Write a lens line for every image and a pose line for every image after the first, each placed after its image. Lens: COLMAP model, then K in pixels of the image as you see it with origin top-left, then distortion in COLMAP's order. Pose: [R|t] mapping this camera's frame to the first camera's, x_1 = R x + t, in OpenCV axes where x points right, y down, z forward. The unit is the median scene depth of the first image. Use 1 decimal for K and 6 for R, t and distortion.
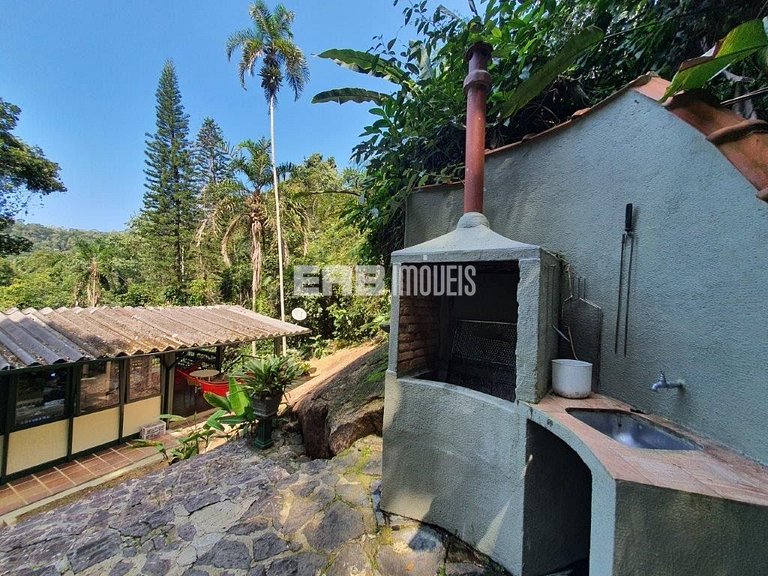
lens RADIAL K [[303.7, 0, 379.5], [0, 303.7, 292.0], [0, 0, 1]] dist [-0.001001, -0.000109]
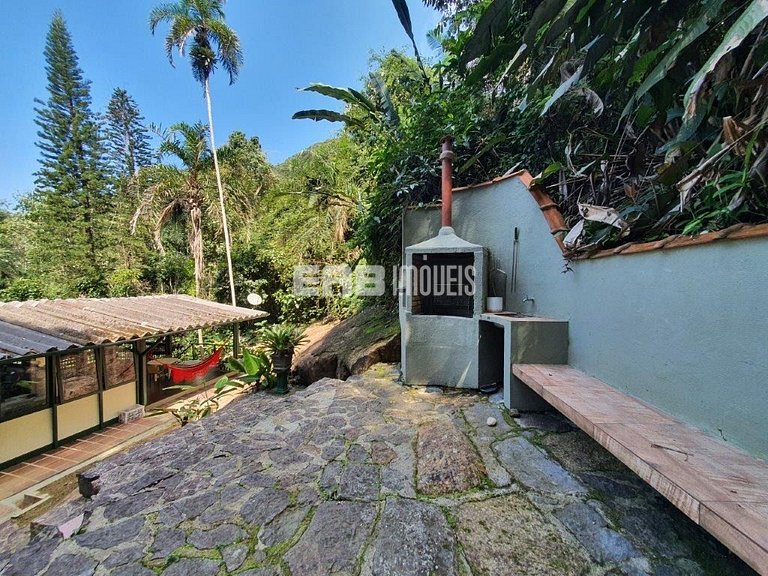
lens RADIAL K [[303.7, 0, 379.1], [0, 303.7, 287.7], [0, 0, 1]] dist [-0.001001, -0.000109]
pose [[0.971571, -0.040327, 0.233290, -0.072926], [0.031911, 0.998700, 0.039737, 0.004303], [-0.234590, -0.031163, 0.971595, -0.099214]]
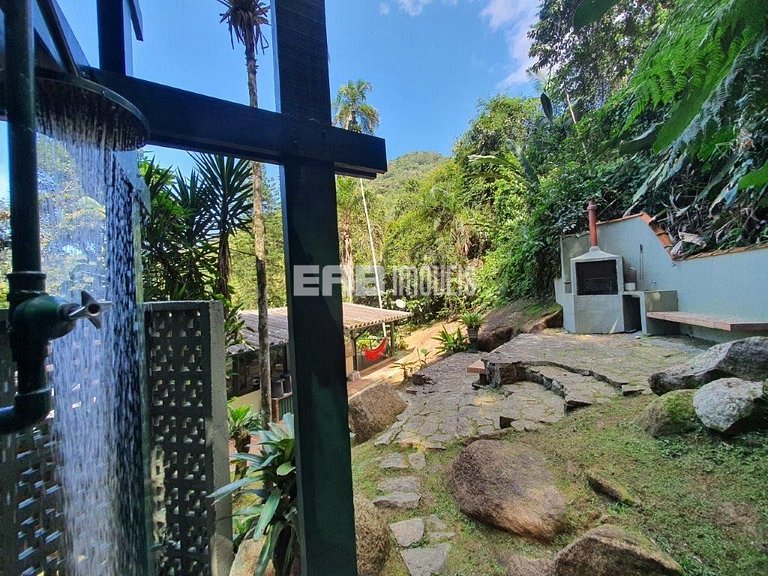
lens RADIAL K [[303.7, 0, 375.7], [0, 303.7, 285.2], [0, 0, 1]] dist [-0.001001, -0.000109]
pose [[0.995816, -0.087395, -0.026705, -0.272655], [0.086951, 0.996062, -0.017347, 0.003308], [0.028116, 0.014953, 0.999493, -0.324687]]
